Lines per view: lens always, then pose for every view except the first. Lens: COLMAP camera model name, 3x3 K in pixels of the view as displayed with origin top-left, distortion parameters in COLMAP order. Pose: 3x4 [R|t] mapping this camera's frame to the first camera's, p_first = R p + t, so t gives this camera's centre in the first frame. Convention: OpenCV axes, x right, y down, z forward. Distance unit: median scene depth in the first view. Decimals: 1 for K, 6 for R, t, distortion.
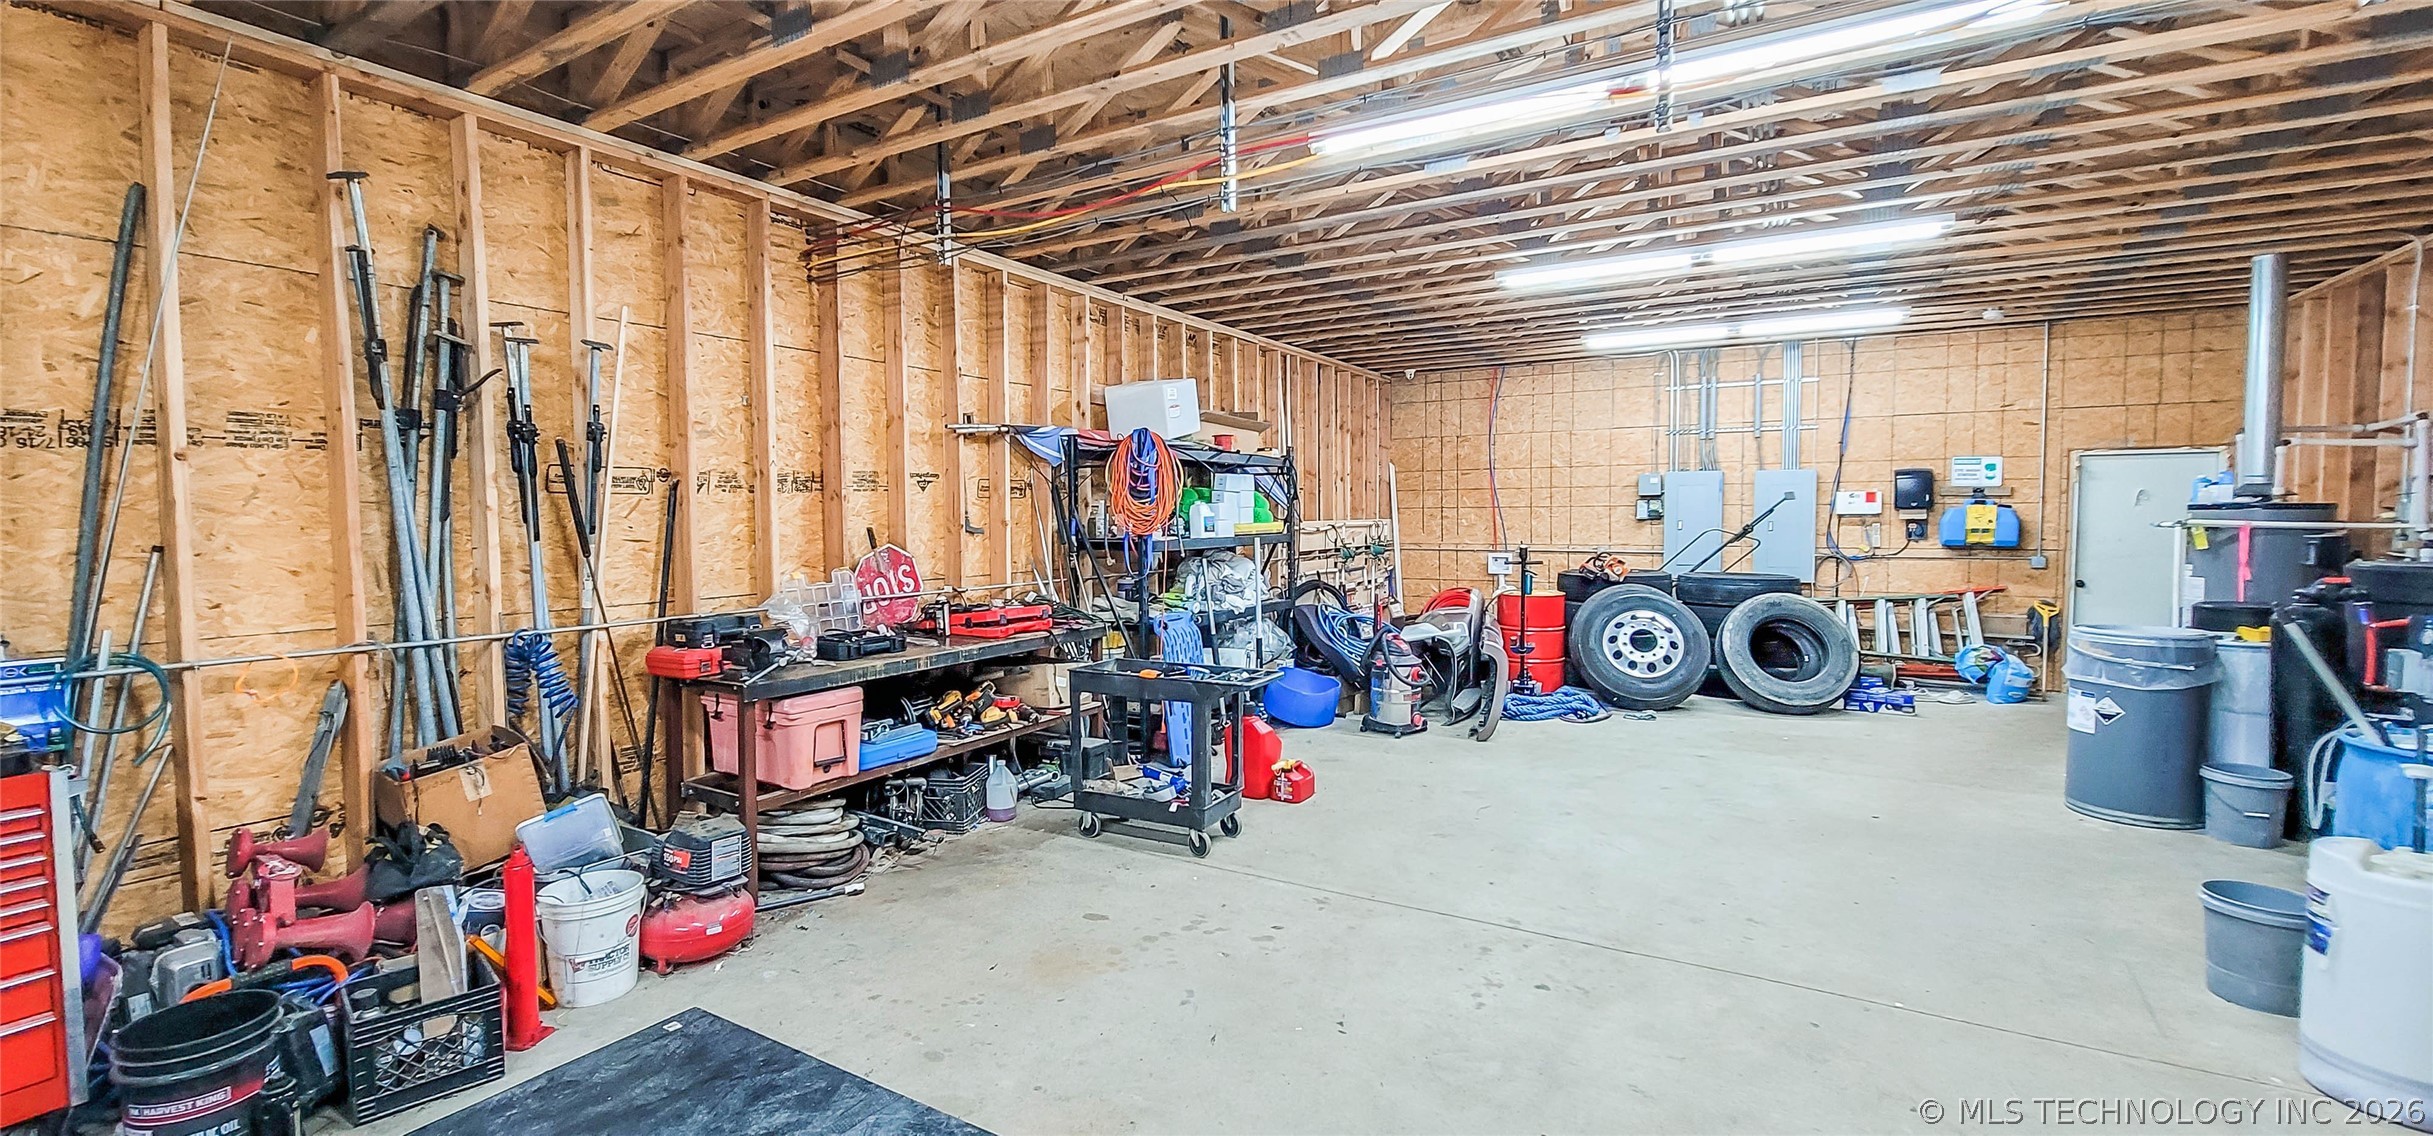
lens RADIAL K [[998.5, 0, 1208.8], [0, 998.5, 561.8], [0, 0, 1]] dist [-0.003954, 0.000325]
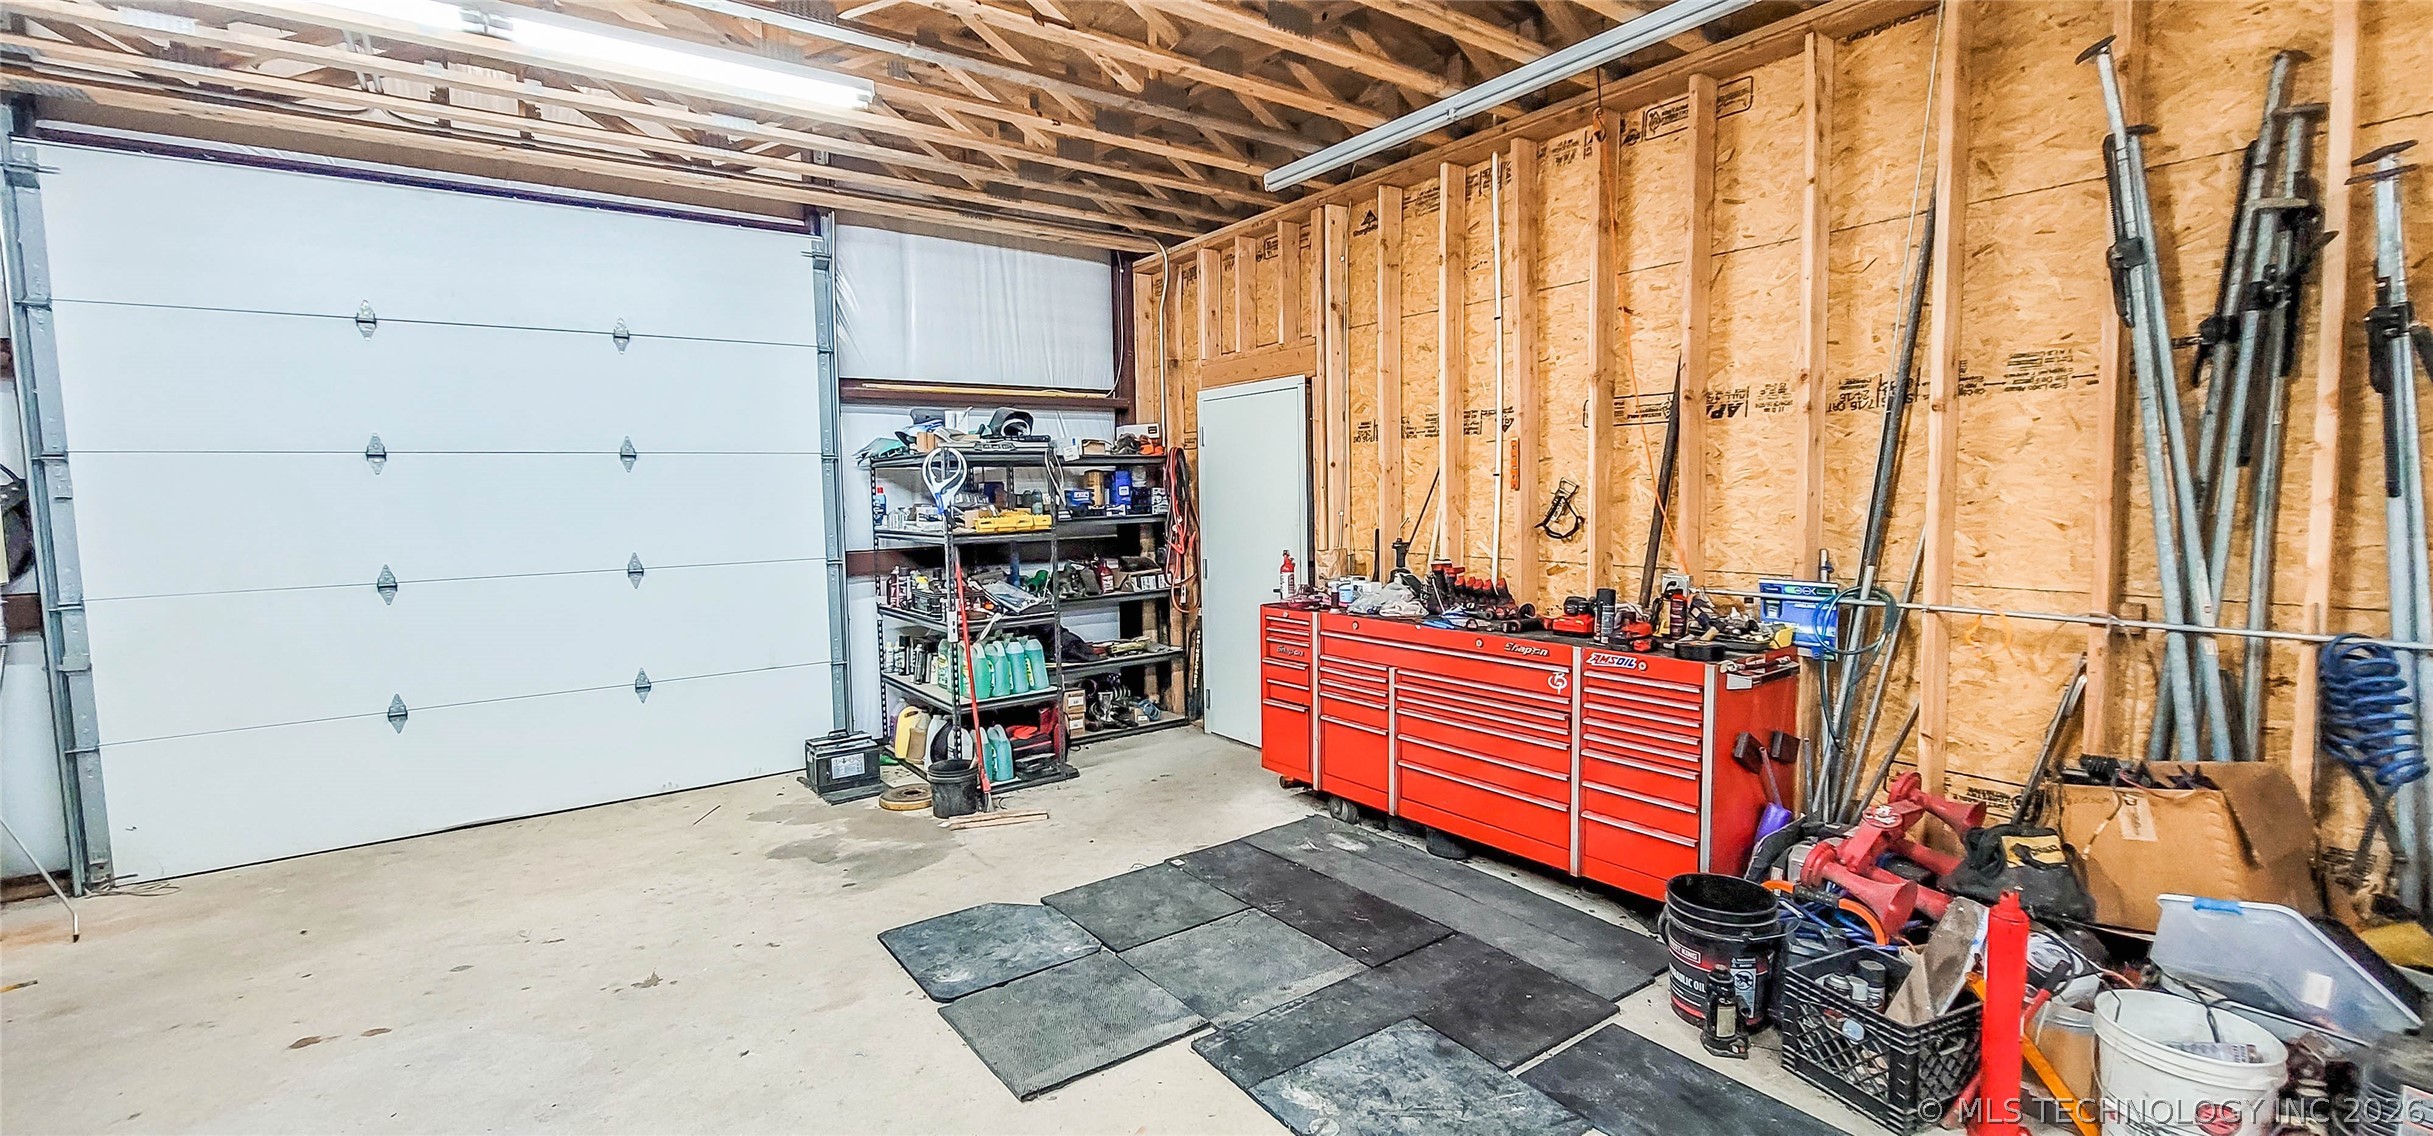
lens RADIAL K [[998.5, 0, 1208.8], [0, 998.5, 561.8], [0, 0, 1]] dist [-0.003954, 0.000325]
pose [[-0.387885, 0.083877, -0.917883, 0.216155], [-0.024742, 0.994544, 0.101338, -0.029823], [0.921376, 0.062017, -0.383694, 0.660287]]
